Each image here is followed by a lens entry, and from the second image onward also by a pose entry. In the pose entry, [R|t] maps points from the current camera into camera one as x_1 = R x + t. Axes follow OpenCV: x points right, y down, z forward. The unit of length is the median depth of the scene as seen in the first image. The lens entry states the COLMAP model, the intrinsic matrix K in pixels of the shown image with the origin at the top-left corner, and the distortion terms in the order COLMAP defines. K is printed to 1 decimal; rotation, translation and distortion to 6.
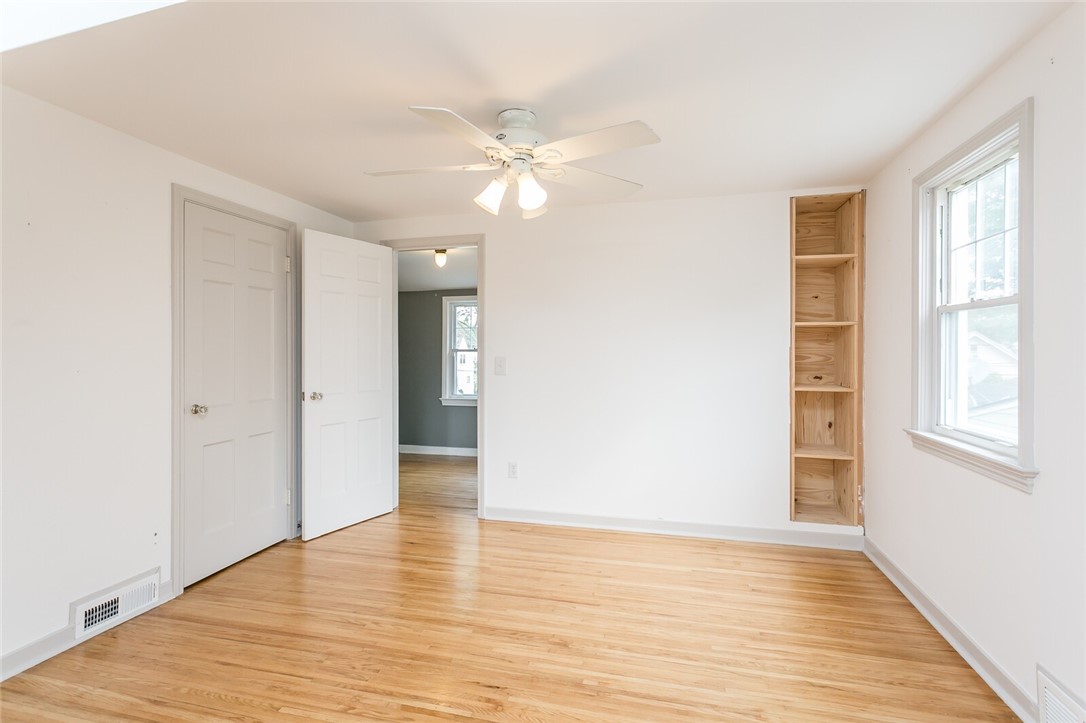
lens RADIAL K [[522.8, 0, 546.4], [0, 522.8, 356.5], [0, 0, 1]] dist [0.002845, 0.000379]
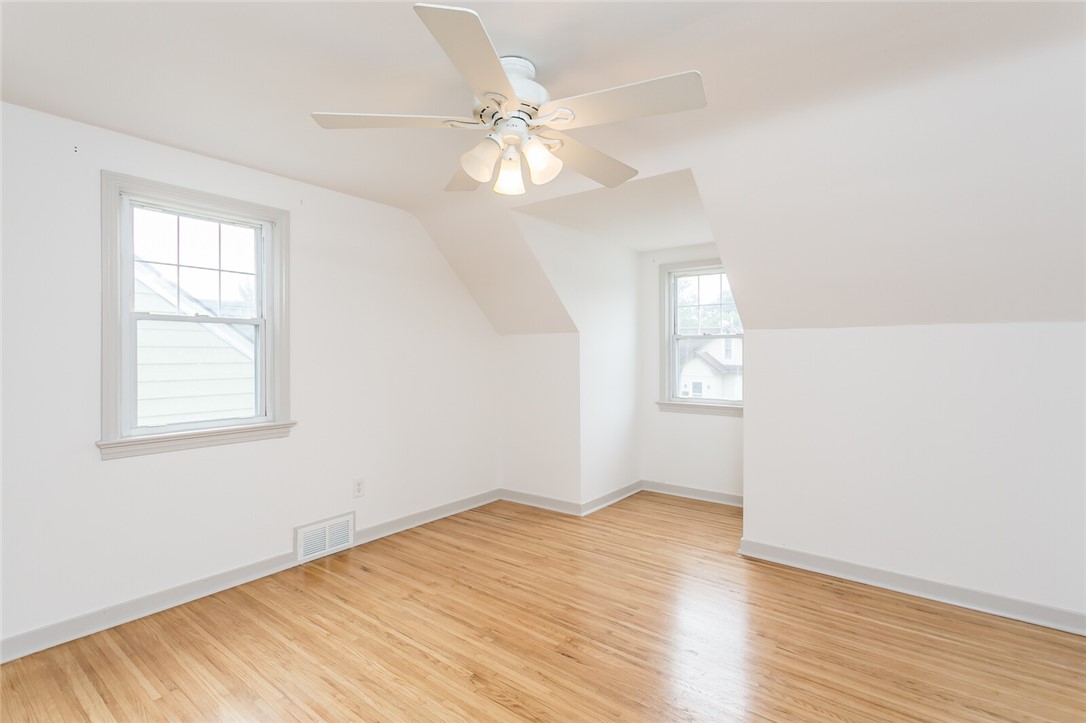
lens RADIAL K [[522.8, 0, 542.6], [0, 522.8, 356.9], [0, 0, 1]] dist [0.002845, 0.000379]
pose [[-0.919663, -0.002610, 0.392700, -0.452249], [0.004590, 0.999838, 0.017396, -0.026247], [-0.392681, 0.017801, -0.919502, 1.869332]]
